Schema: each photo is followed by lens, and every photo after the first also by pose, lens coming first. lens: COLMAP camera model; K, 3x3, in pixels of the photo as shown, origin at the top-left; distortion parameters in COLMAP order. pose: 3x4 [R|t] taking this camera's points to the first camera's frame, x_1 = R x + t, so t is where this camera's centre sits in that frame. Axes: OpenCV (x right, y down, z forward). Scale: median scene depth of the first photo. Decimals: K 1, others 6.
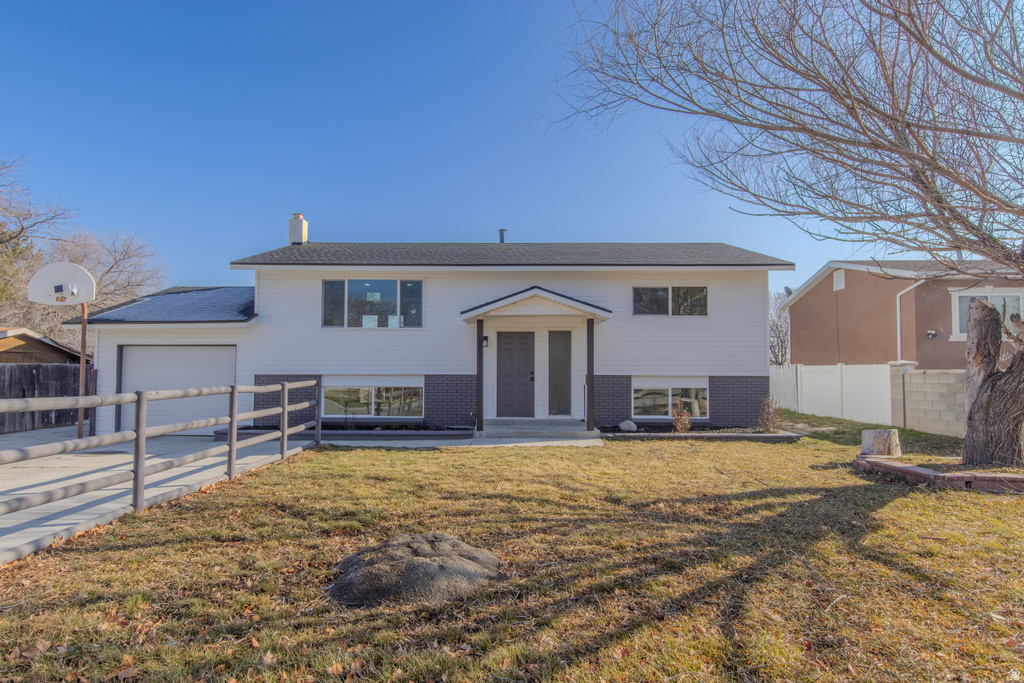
lens RADIAL K [[615.1, 0, 511.9], [0, 615.1, 318.7], [0, 0, 1]] dist [0.001809, 0.000598]
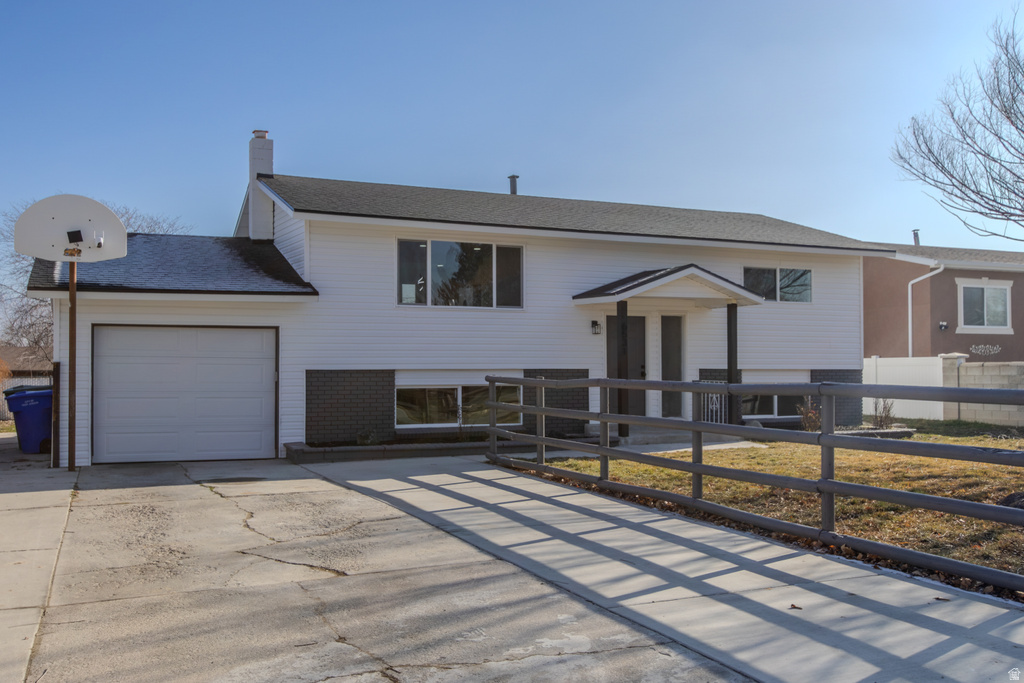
lens RADIAL K [[916.3, 0, 512.0], [0, 916.3, 341.5], [0, 0, 1]] dist [-0.032929, -0.007020]
pose [[0.911515, 0.008848, 0.411173, -0.627878], [-0.034550, 0.997882, 0.055120, -0.006806], [-0.409814, -0.064449, 0.909889, -0.040650]]
